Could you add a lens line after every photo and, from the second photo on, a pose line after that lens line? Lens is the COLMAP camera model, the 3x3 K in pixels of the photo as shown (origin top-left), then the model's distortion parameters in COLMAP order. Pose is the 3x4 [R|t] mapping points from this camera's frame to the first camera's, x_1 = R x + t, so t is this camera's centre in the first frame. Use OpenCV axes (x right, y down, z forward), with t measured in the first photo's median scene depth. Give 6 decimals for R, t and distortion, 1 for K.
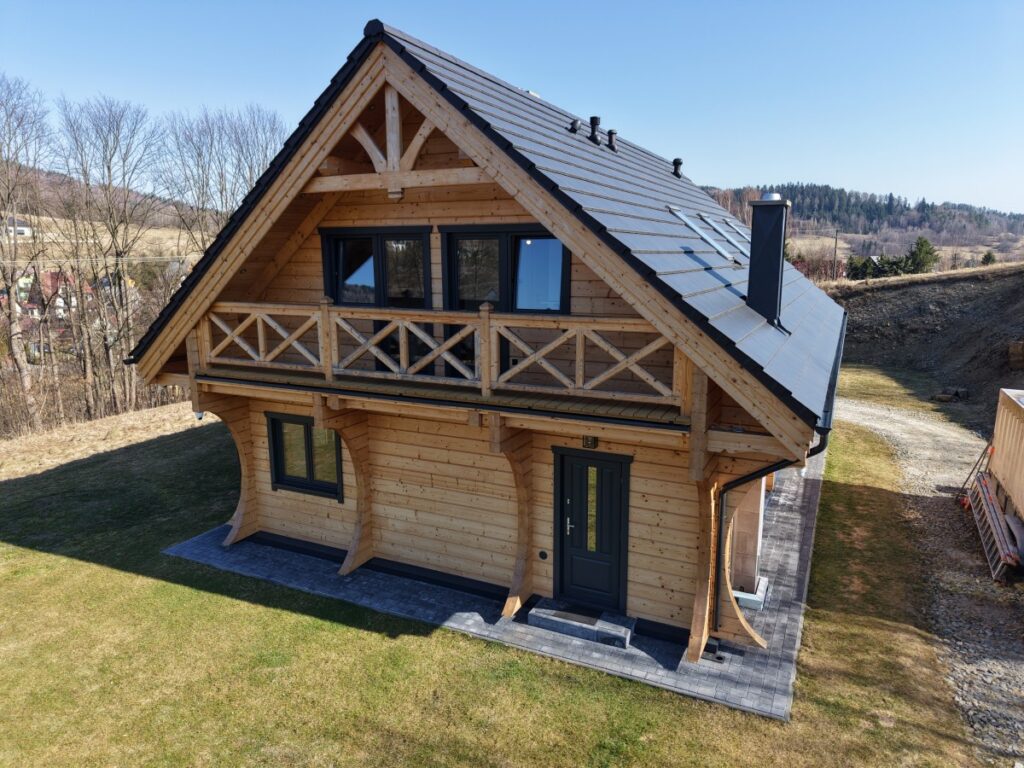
lens RADIAL K [[682.8, 0, 517.9], [0, 682.8, 384.3], [0, 0, 1]] dist [0.020999, -0.003898]
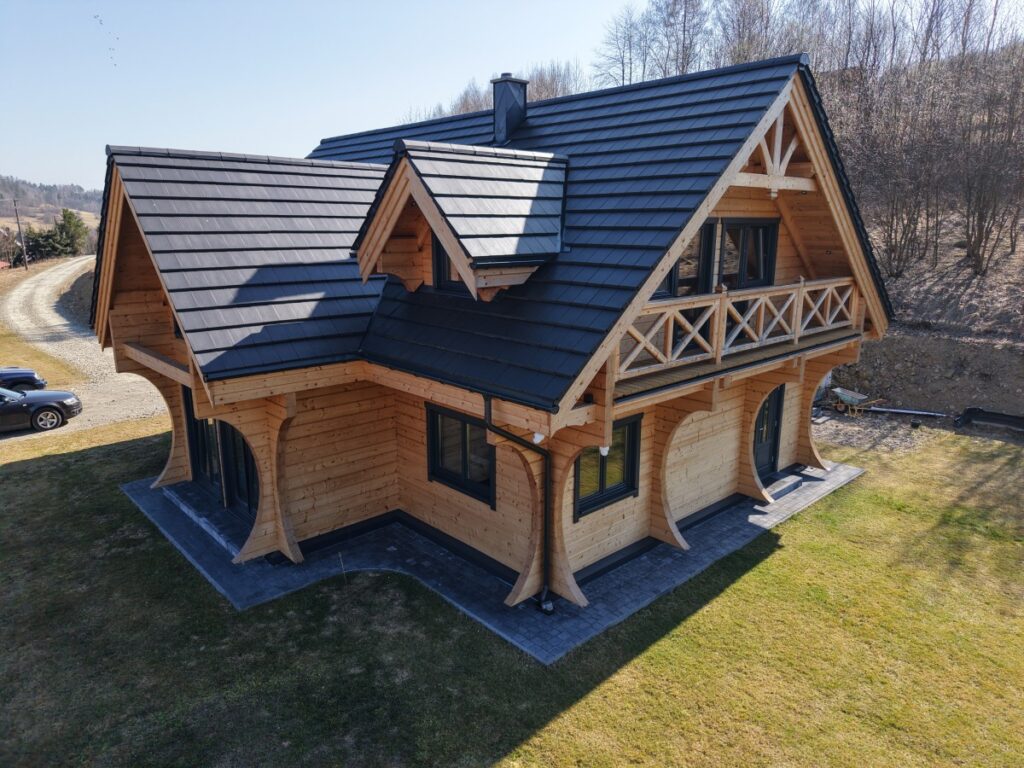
lens RADIAL K [[682.8, 0, 517.9], [0, 682.8, 384.3], [0, 0, 1]] dist [0.020999, -0.003898]
pose [[0.363123, -0.210805, 0.907581, -1.341078], [0.174416, 0.972230, 0.156037, -0.190851], [-0.915271, 0.101636, 0.389806, 0.855693]]
